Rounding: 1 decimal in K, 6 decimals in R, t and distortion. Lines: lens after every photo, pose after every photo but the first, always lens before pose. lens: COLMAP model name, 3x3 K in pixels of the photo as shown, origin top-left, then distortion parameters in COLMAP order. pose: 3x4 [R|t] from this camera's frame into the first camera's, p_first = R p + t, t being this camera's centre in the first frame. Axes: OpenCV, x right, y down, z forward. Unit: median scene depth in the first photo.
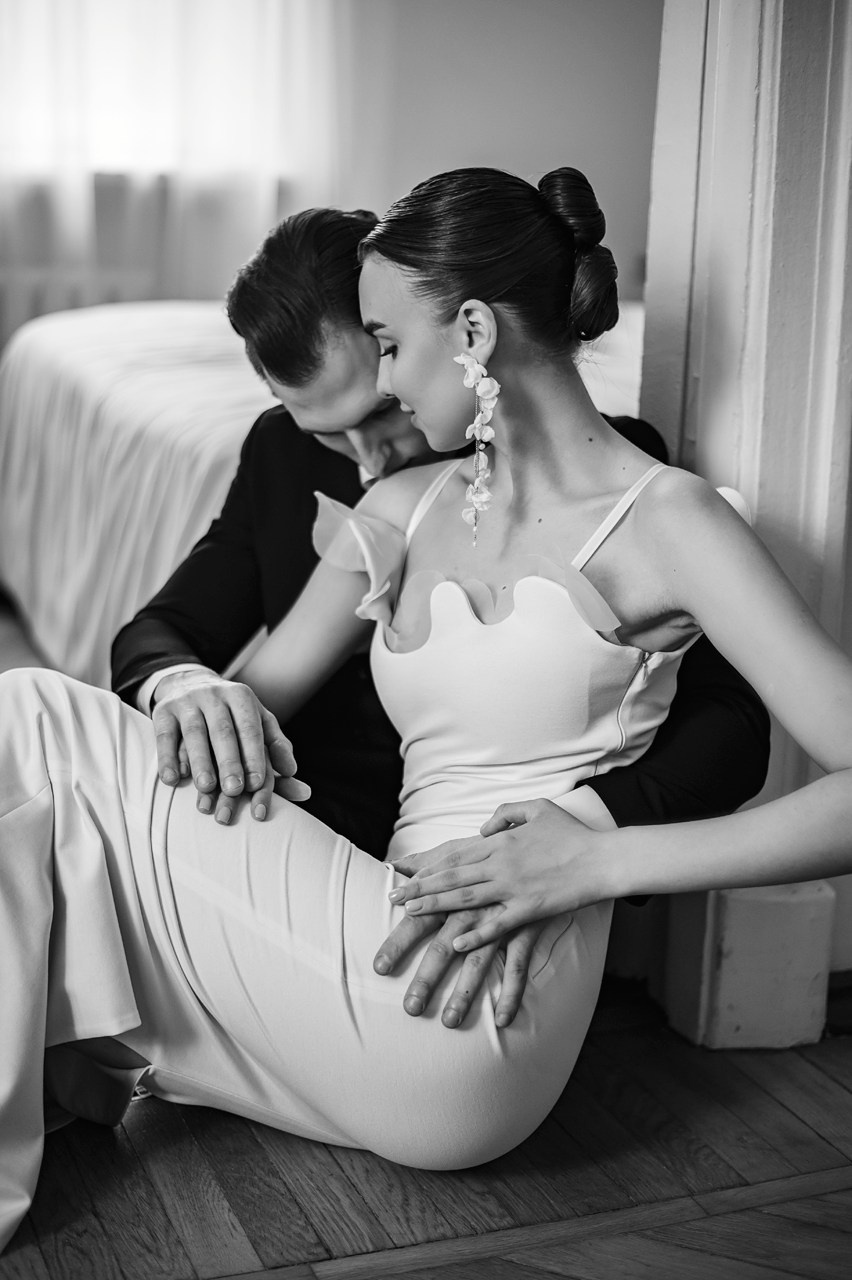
lens RADIAL K [[1913.5, 0, 424.9], [0, 1913.5, 640.4], [0, 0, 1]] dist [-0.111522, 0.000000]
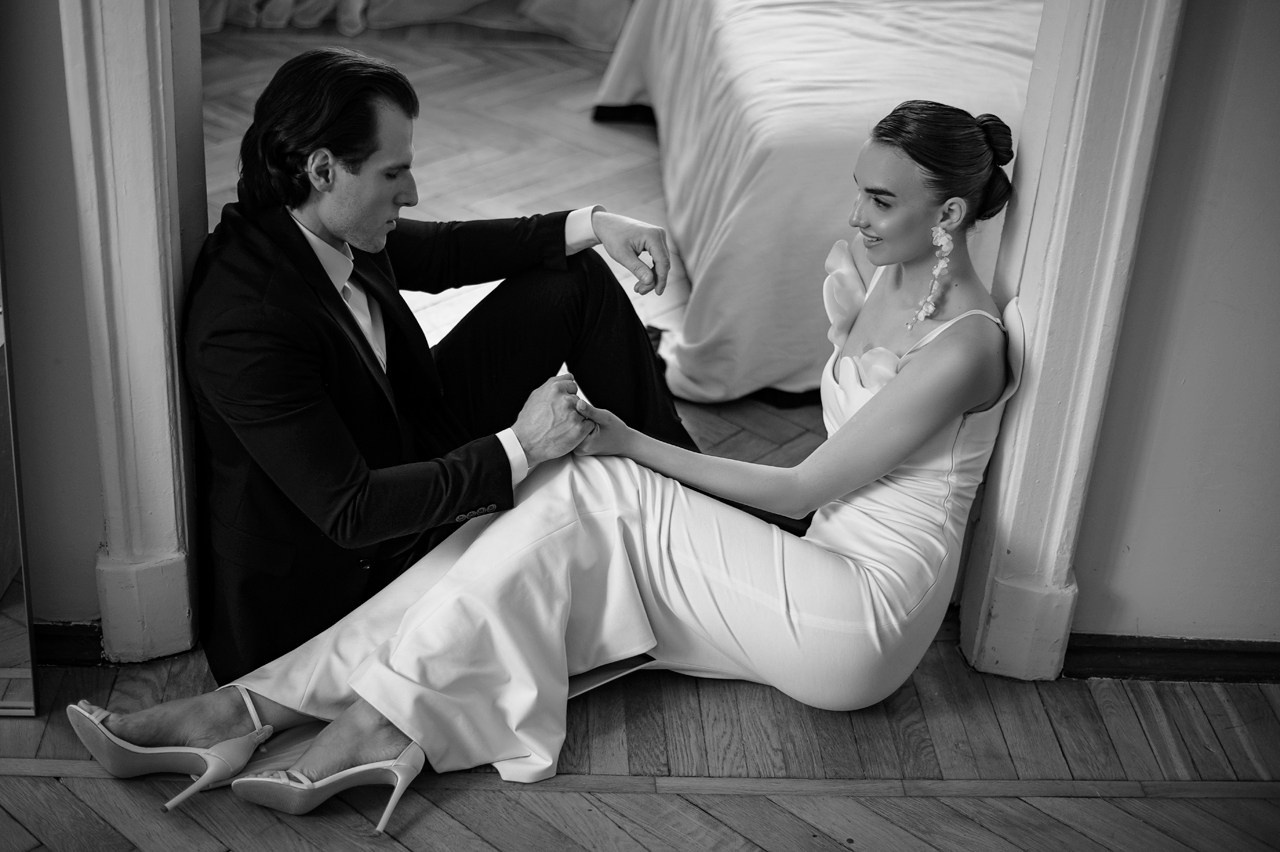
lens RADIAL K [[1913.5, 0, 640.1], [0, 1913.5, 425.9], [0, 0, 1]] dist [-0.111522, 0.000000]
pose [[0.950934, 0.179369, -0.252095, 0.273313], [-0.104909, 0.953462, 0.282673, -0.415435], [0.291066, -0.242356, 0.925497, -0.479509]]
